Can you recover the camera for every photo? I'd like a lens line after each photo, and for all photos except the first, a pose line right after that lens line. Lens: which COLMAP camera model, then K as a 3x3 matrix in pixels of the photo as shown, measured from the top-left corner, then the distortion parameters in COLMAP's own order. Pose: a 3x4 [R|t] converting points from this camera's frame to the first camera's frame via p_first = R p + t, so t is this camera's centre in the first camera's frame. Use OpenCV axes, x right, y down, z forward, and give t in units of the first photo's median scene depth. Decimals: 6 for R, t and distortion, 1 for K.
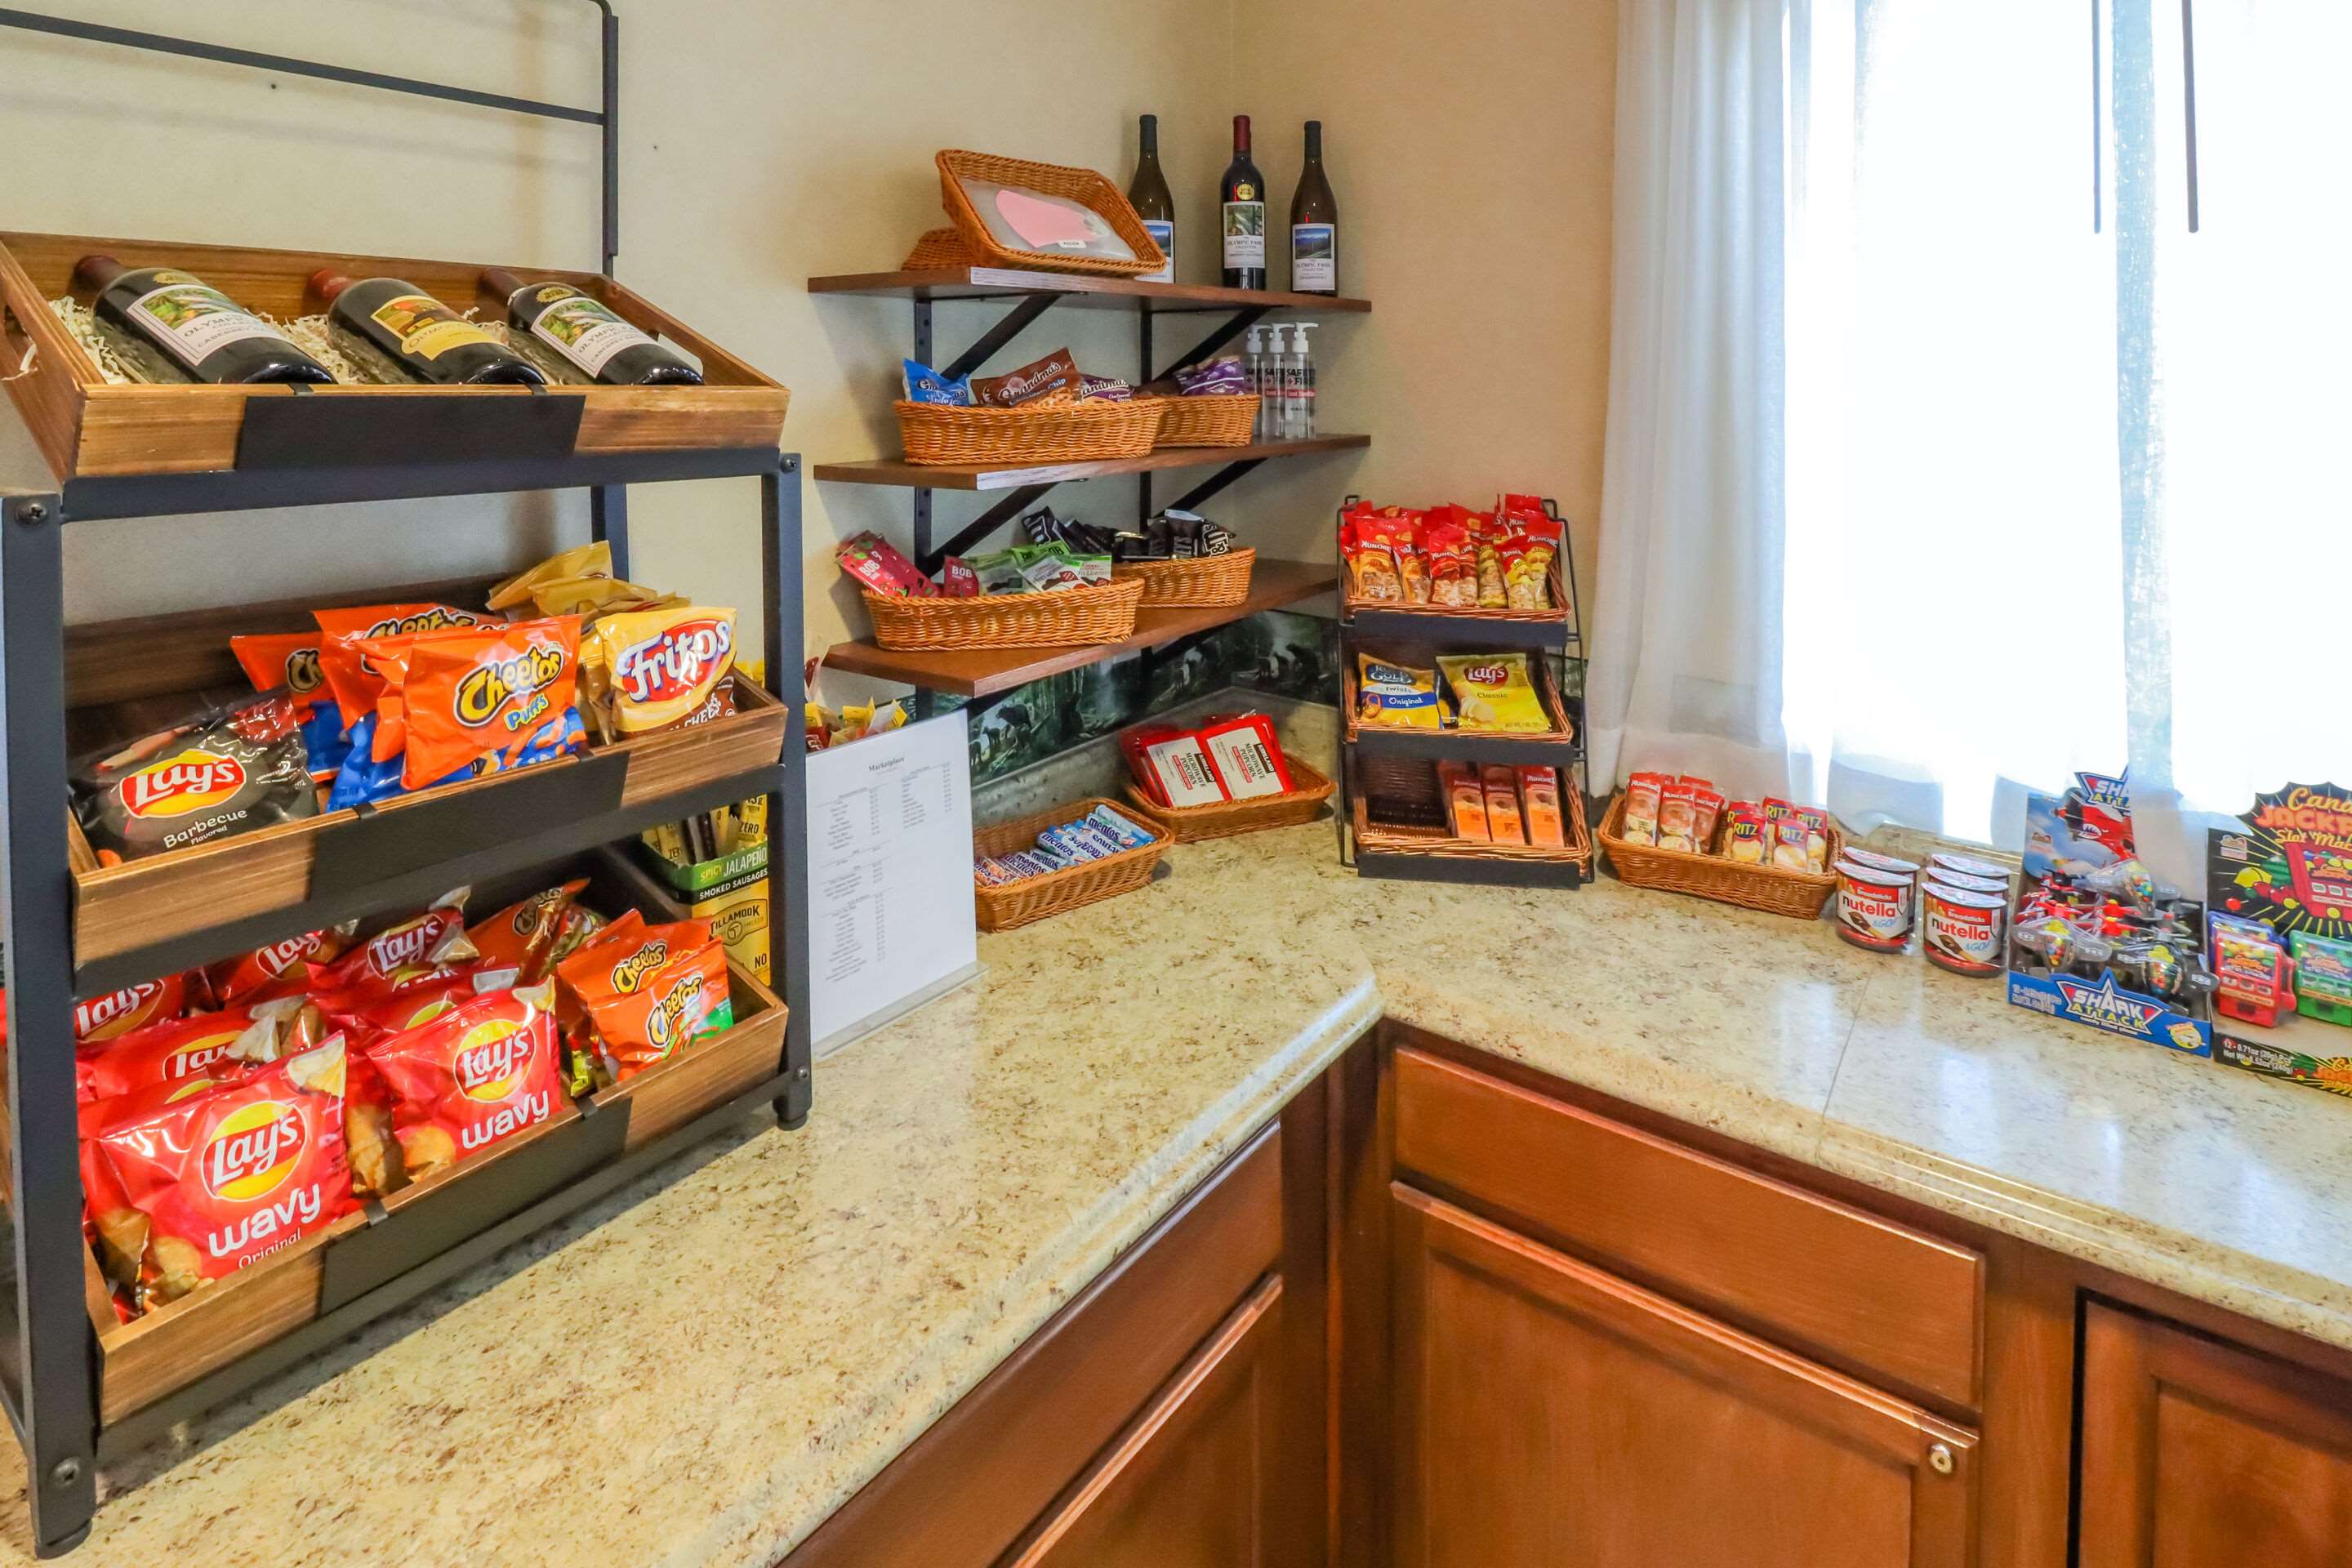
lens RADIAL K [[1261.7, 0, 1172.0], [0, 1261.7, 552.1], [0, 0, 1]] dist [0.001235, -0.014434]
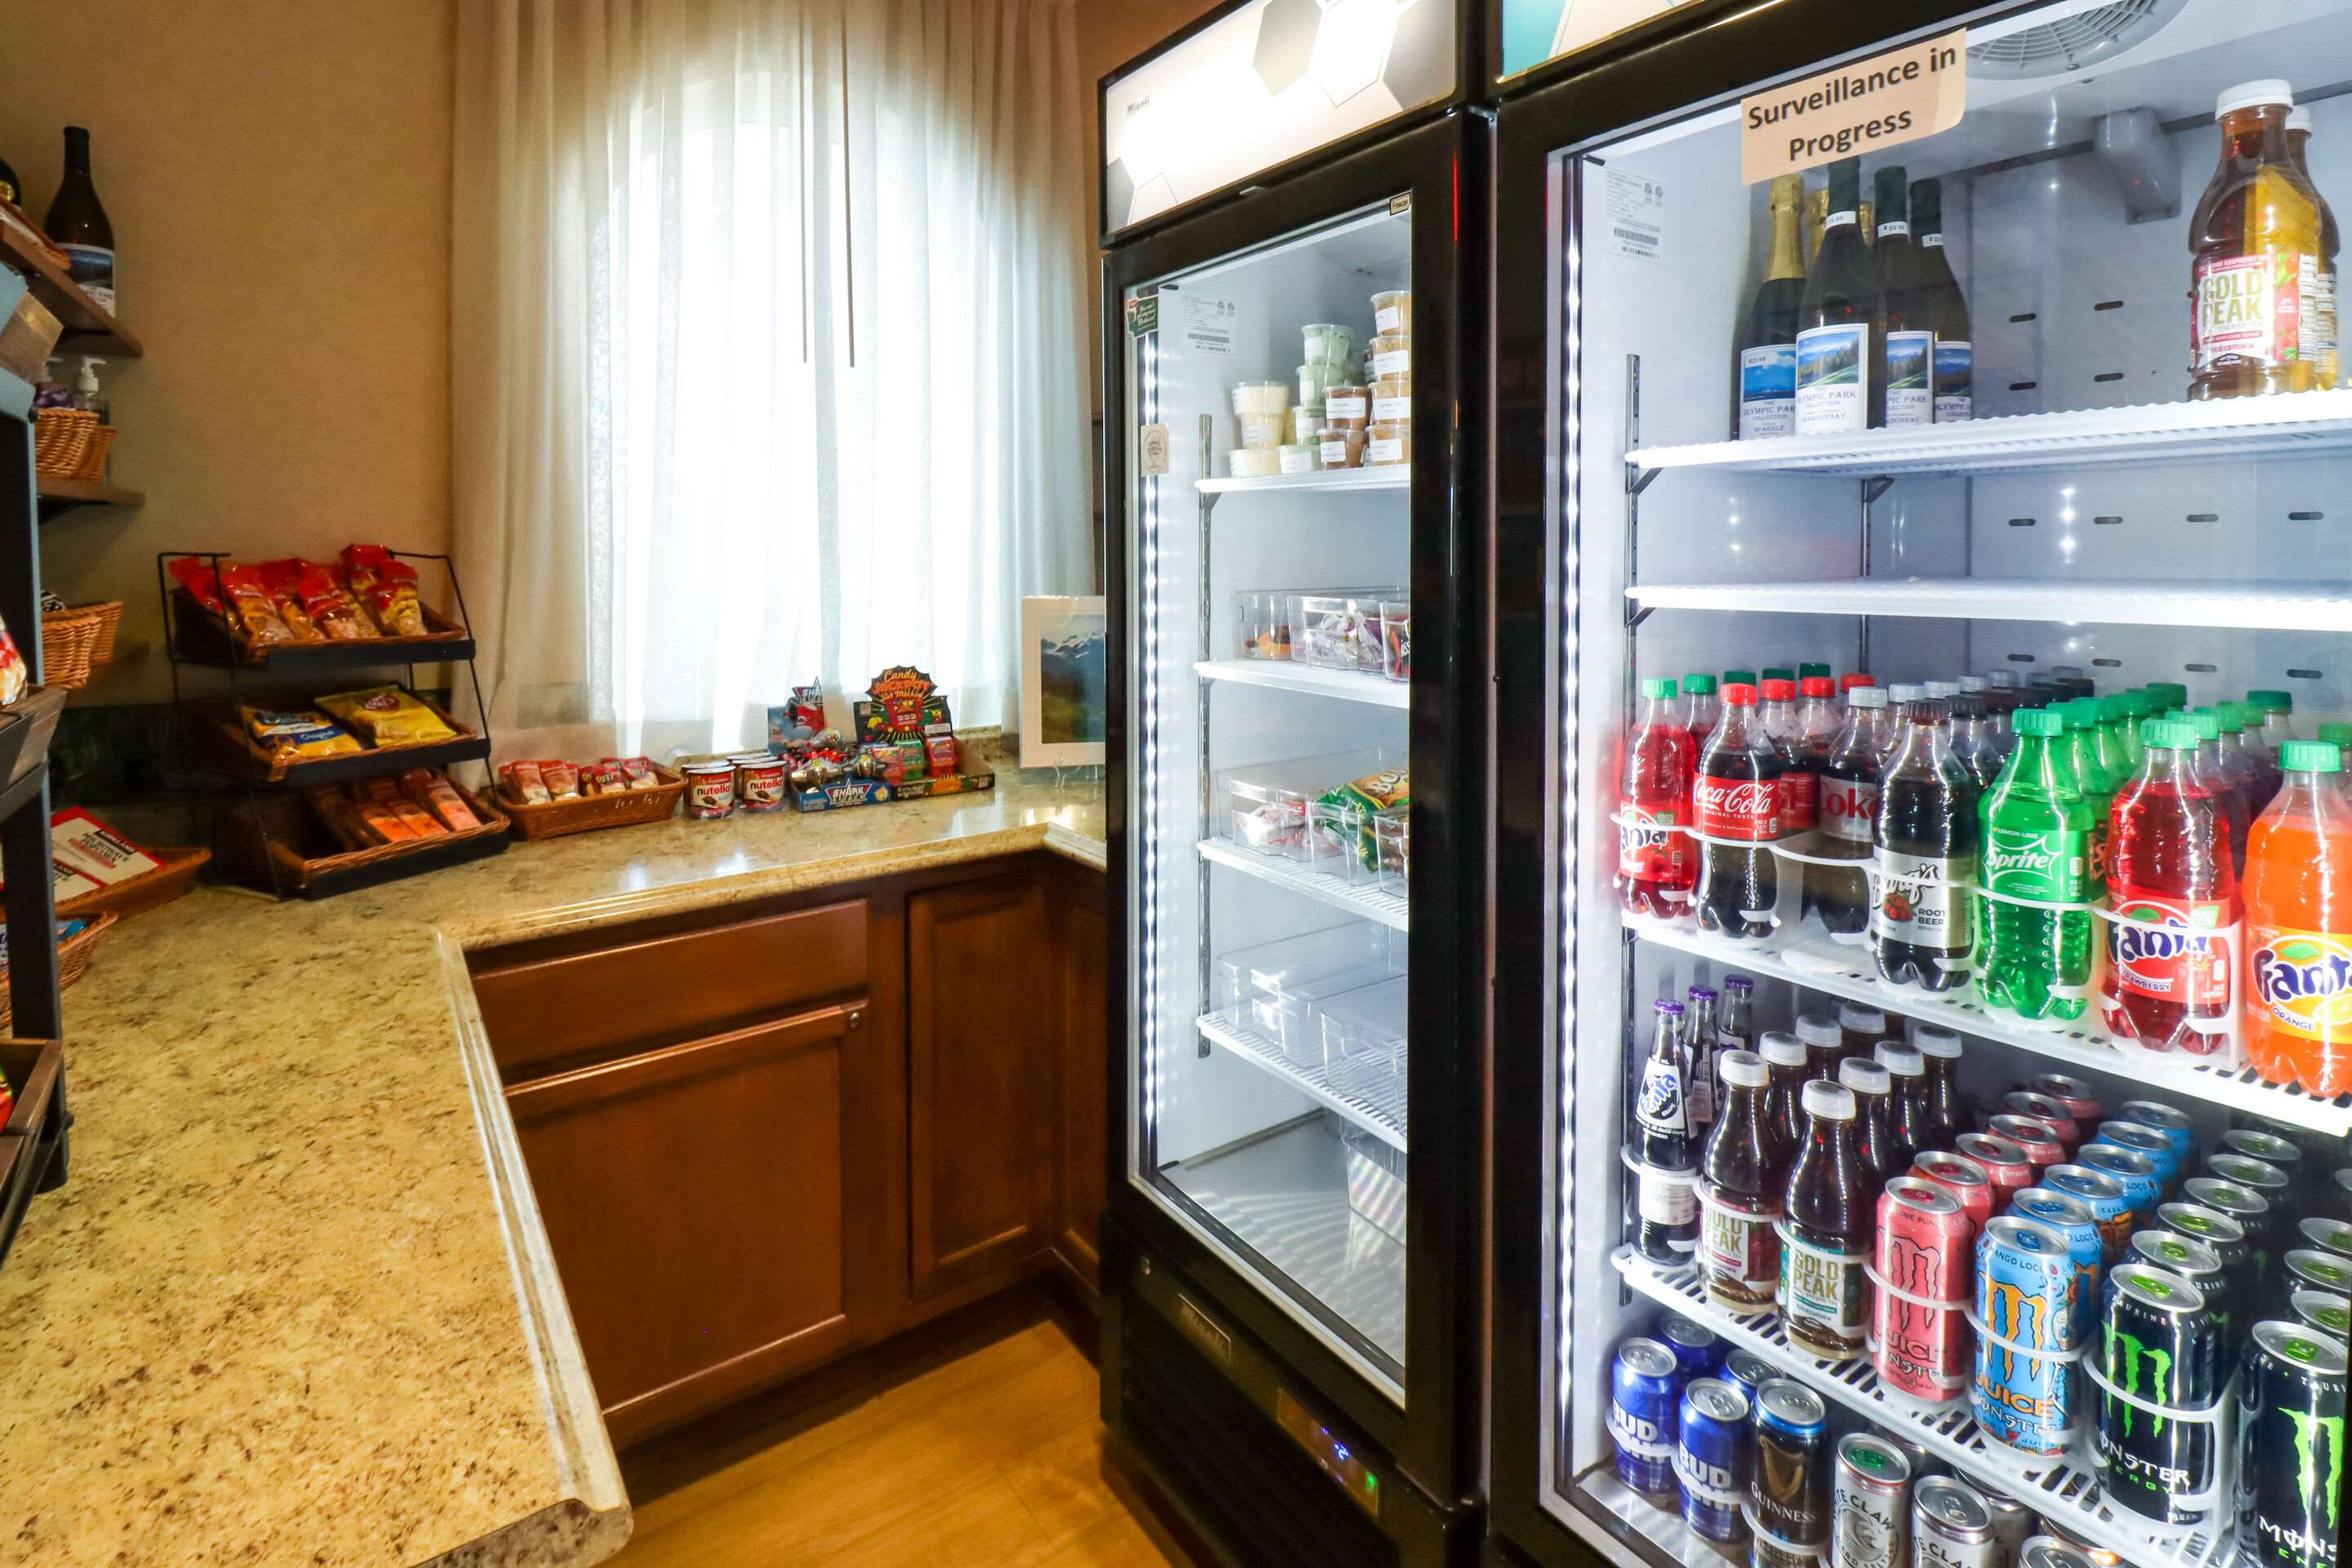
lens RADIAL K [[1261.7, 0, 1172.0], [0, 1261.7, 552.1], [0, 0, 1]] dist [0.001235, -0.014434]
pose [[0.322014, -0.002962, 0.946730, -0.850351], [0.126474, 0.991167, -0.039917, 0.128410], [-0.938249, 0.132590, 0.319544, -0.114920]]
